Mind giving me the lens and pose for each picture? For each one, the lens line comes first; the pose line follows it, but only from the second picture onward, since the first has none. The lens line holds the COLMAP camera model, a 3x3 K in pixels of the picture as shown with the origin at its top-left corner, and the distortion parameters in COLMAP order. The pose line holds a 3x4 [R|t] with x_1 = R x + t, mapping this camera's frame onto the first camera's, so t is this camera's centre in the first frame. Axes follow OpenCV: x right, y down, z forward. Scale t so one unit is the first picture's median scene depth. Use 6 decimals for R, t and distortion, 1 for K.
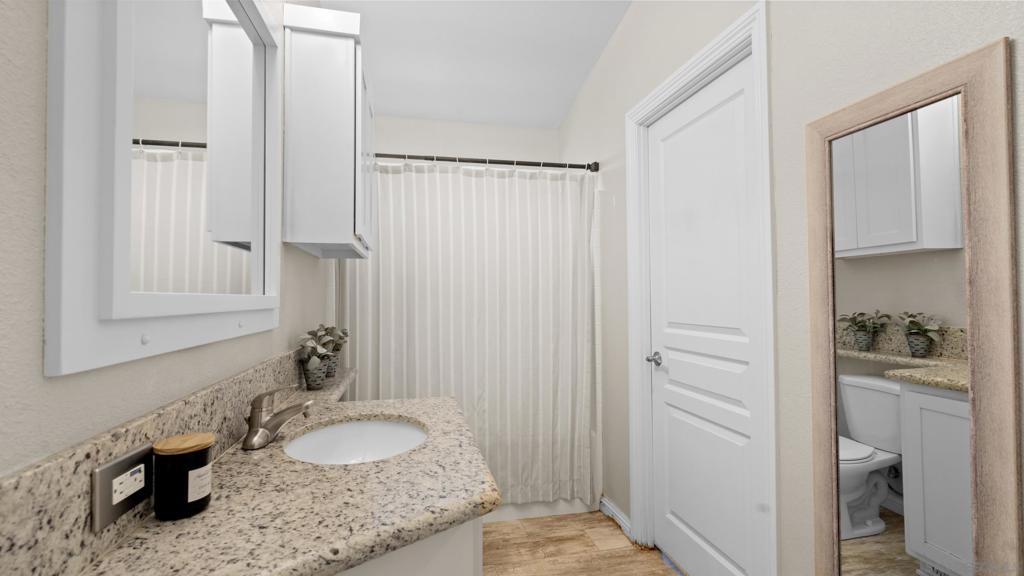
lens RADIAL K [[468.7, 0, 512.9], [0, 468.7, 289.2], [0, 0, 1]] dist [0.003640, 0.001560]
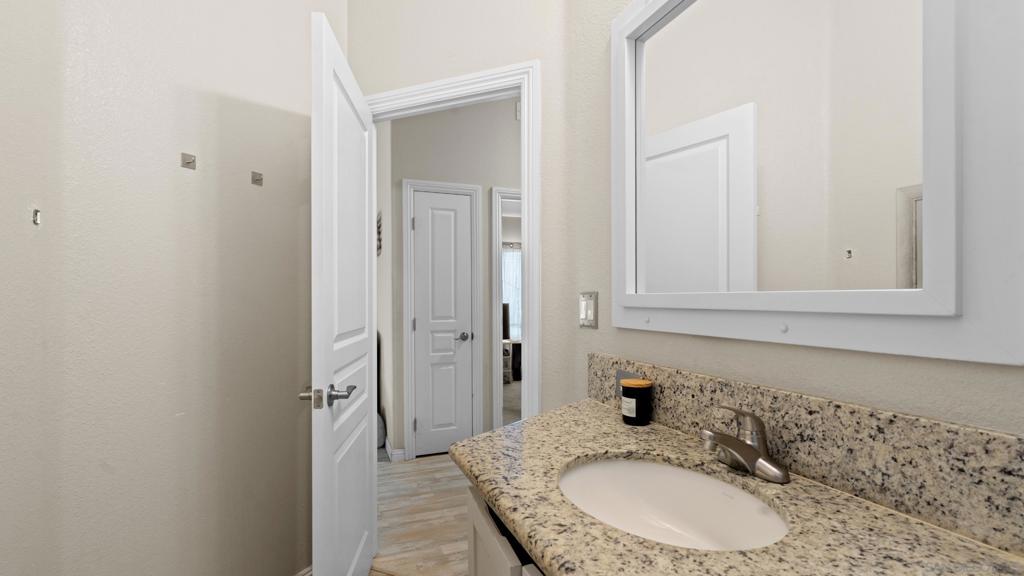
lens RADIAL K [[468.7, 0, 512.2], [0, 468.7, 293.6], [0, 0, 1]] dist [0.003640, 0.001560]
pose [[-0.986062, 0.008390, -0.166169, 0.010970], [0.013249, 0.999516, -0.028155, 0.038546], [0.165852, -0.029964, -0.985695, 2.032542]]
